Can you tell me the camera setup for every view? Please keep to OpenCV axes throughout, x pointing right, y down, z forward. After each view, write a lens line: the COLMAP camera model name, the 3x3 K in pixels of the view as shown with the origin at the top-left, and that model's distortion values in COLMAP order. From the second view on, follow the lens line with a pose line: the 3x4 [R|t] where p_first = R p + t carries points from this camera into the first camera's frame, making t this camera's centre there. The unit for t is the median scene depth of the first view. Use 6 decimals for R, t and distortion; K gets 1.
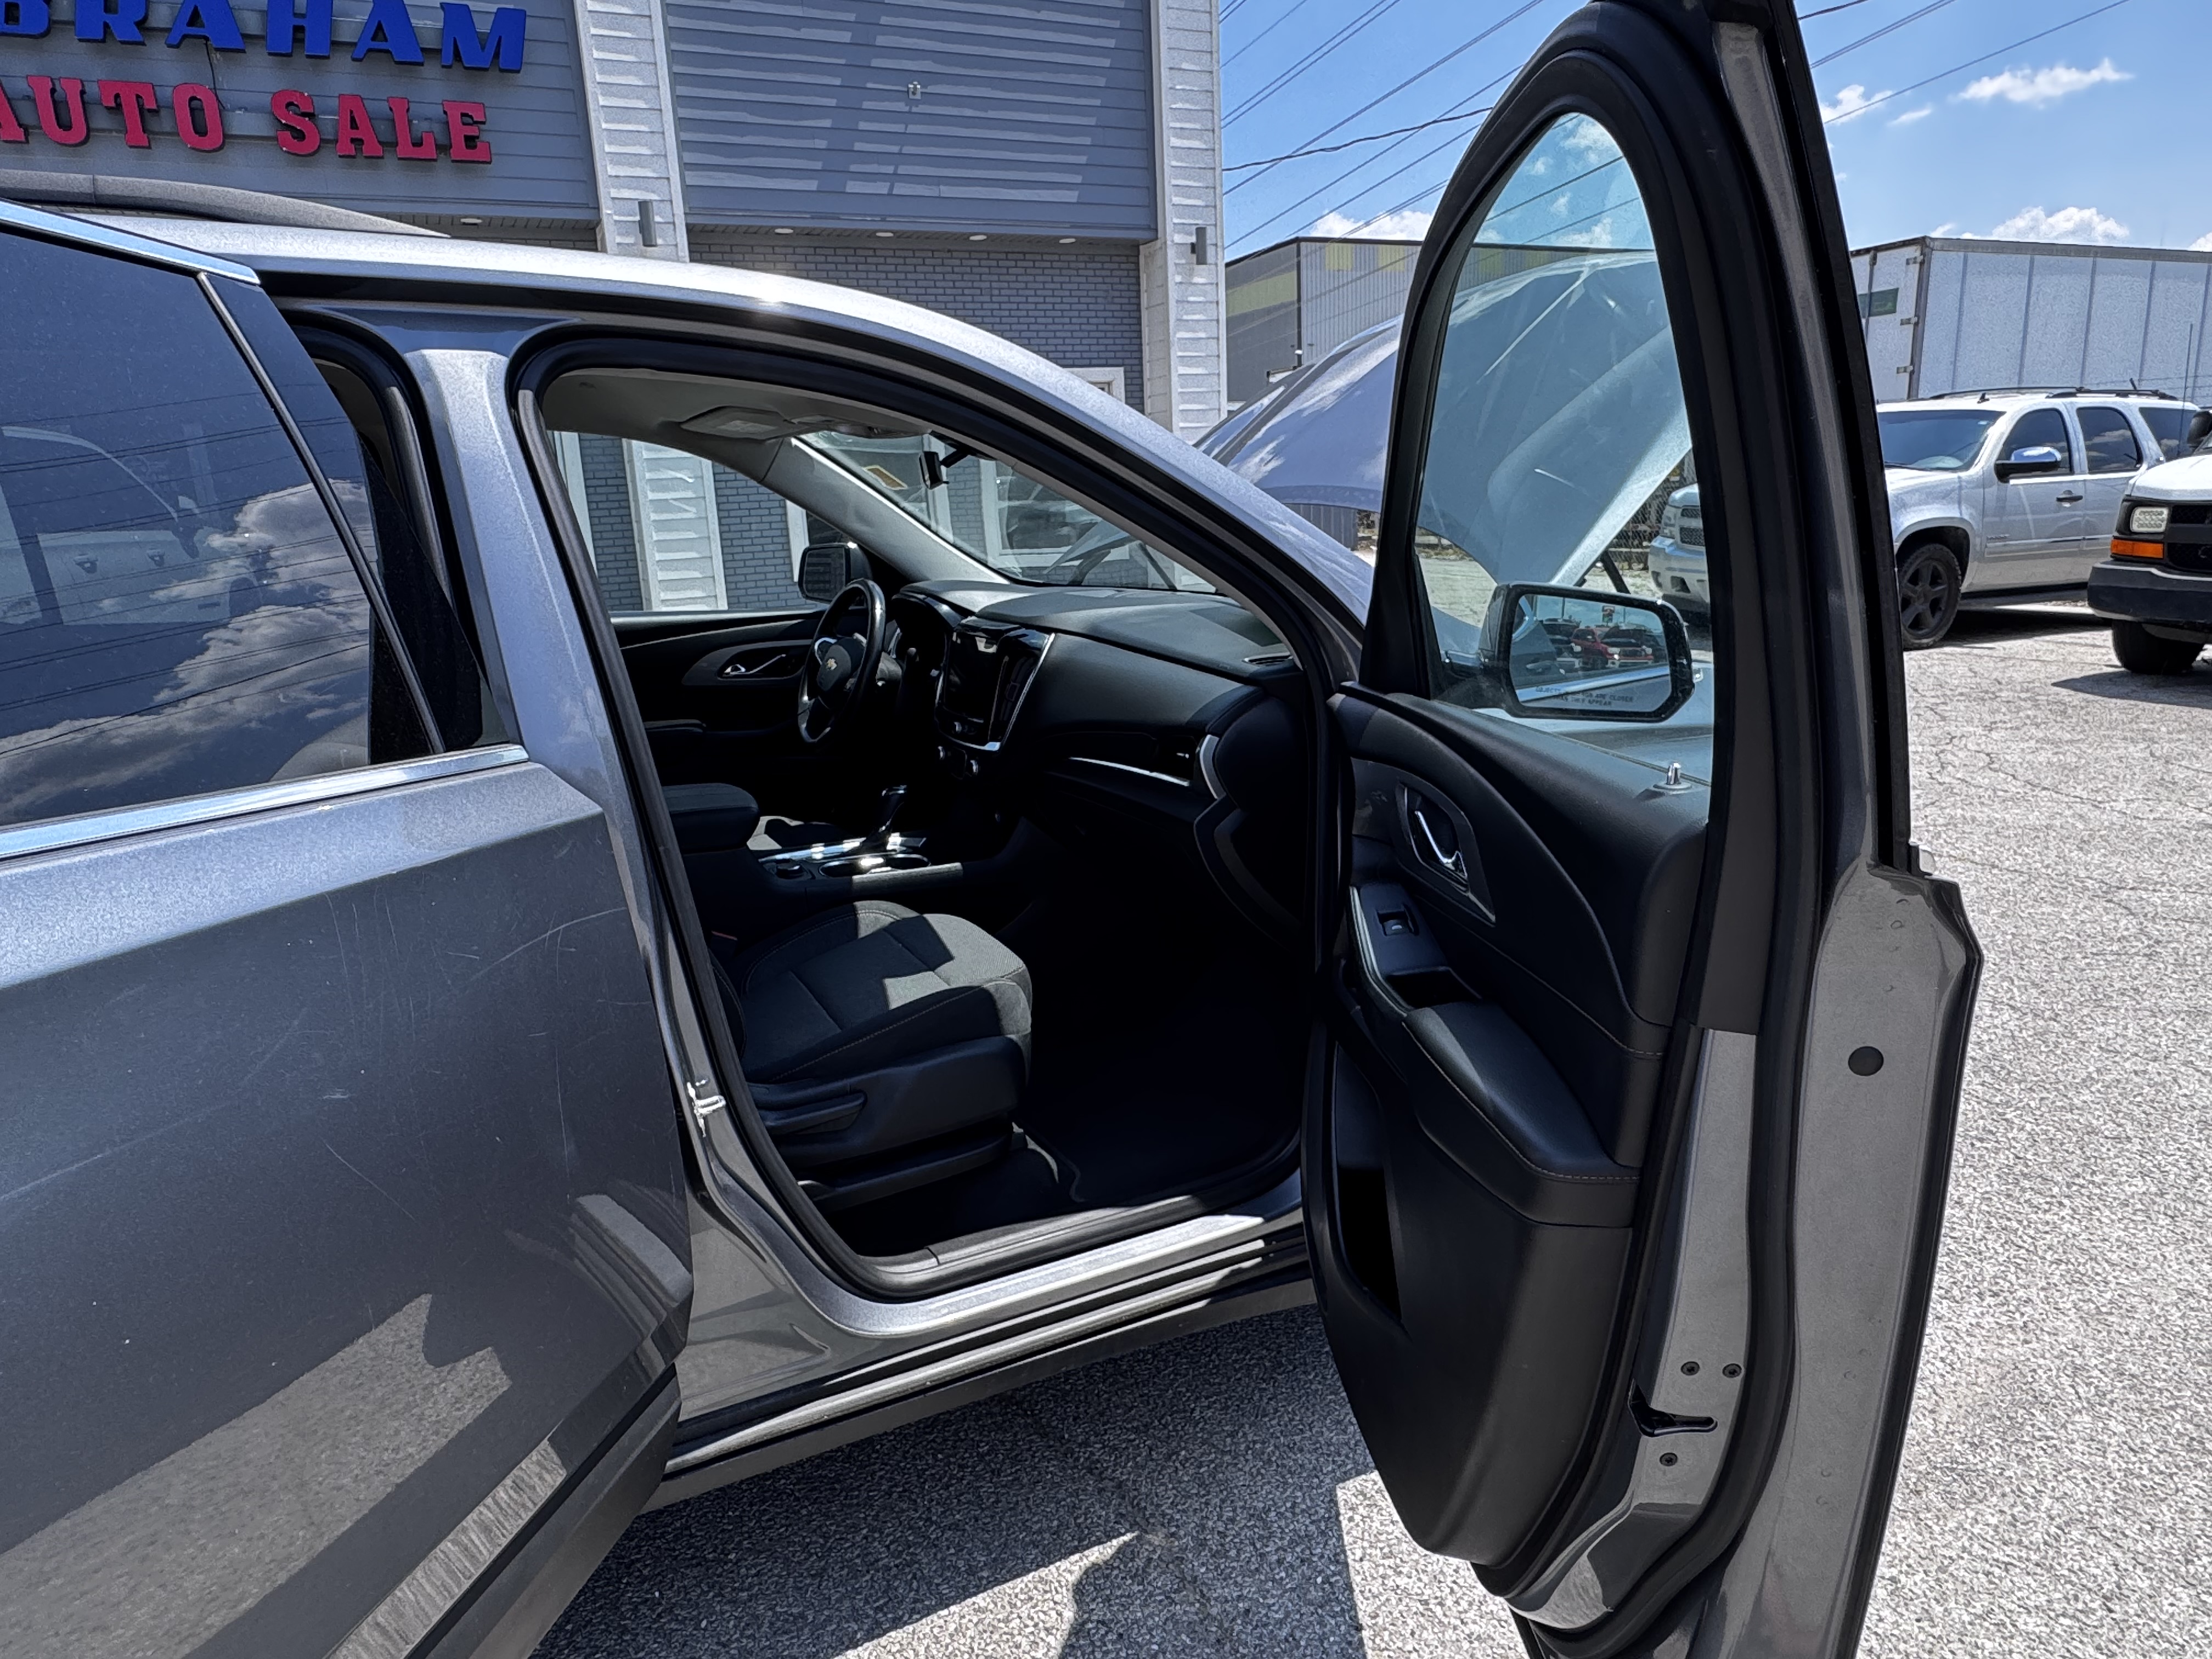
lens RADIAL K [[1342.7, 0, 1106.0], [0, 1342.7, 829.5], [0, 0, 1]] dist [-0.000268, -0.001329]
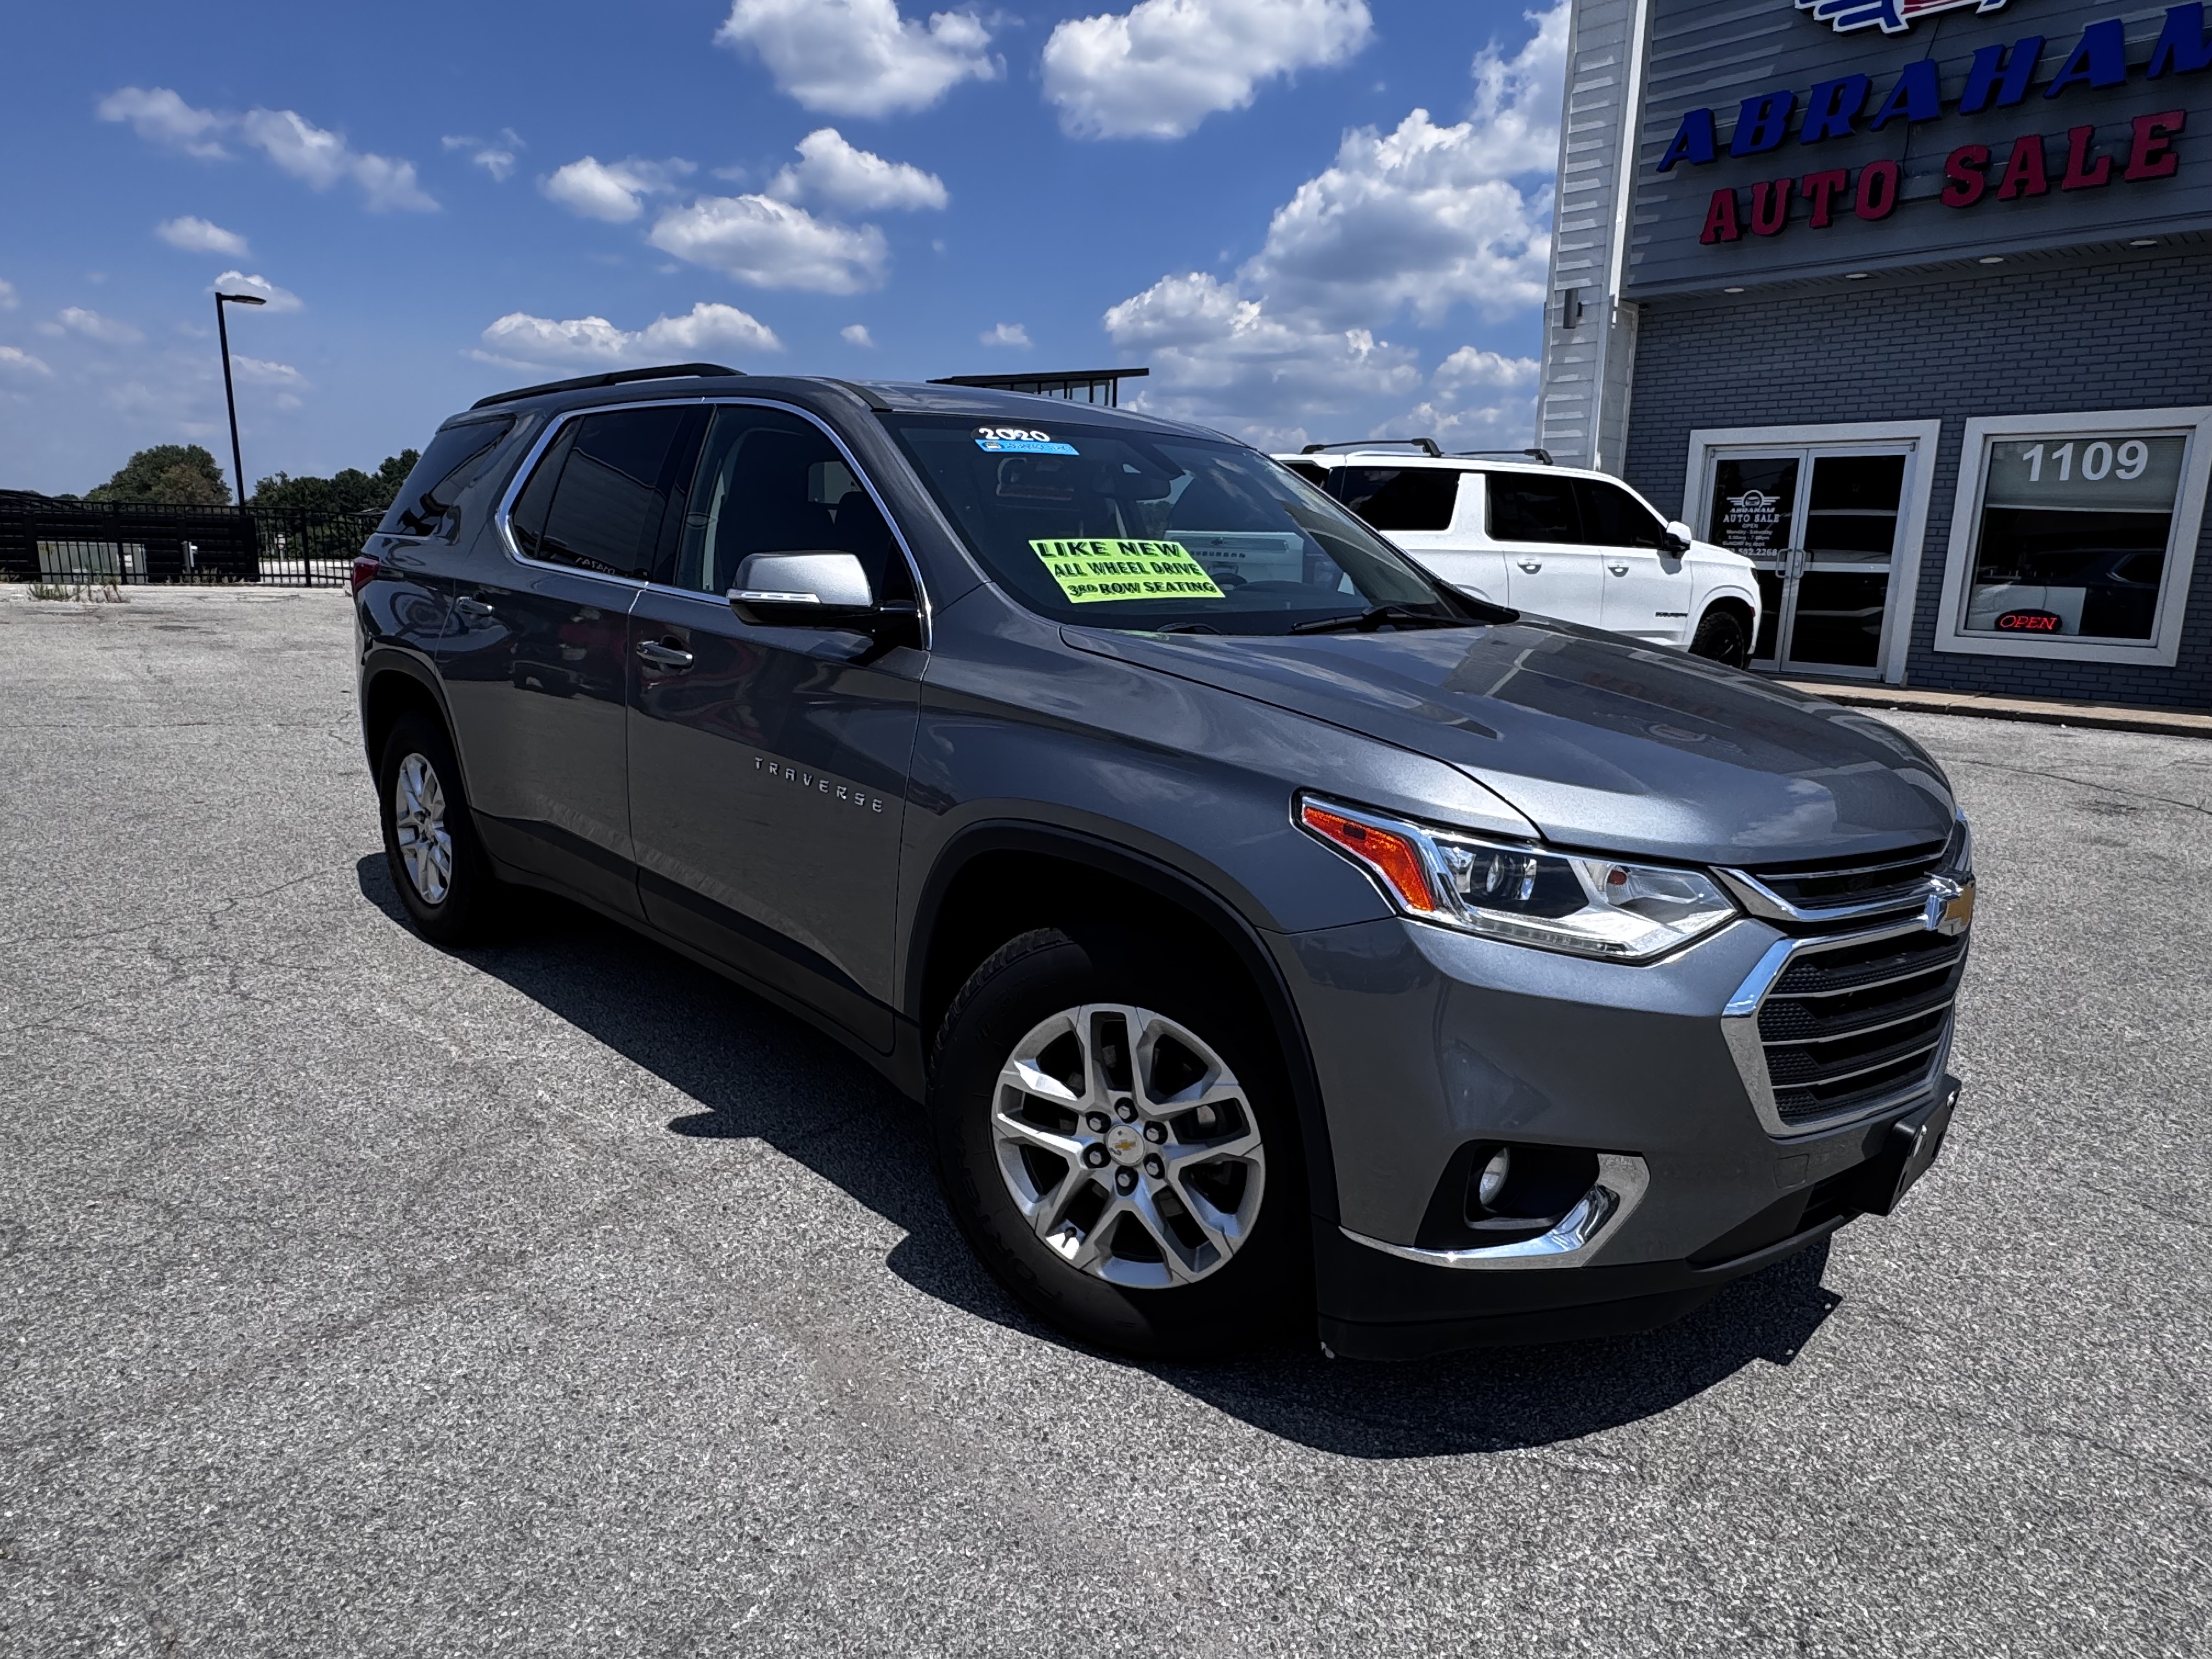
lens RADIAL K [[1342.7, 0, 1106.0], [0, 1342.7, 829.5], [0, 0, 1]] dist [-0.000268, -0.001329]
pose [[0.325713, 0.245537, -0.913029, 0.261530], [-0.264887, 0.950714, 0.161176, -0.032914], [0.907604, 0.189352, 0.374700, 0.094895]]
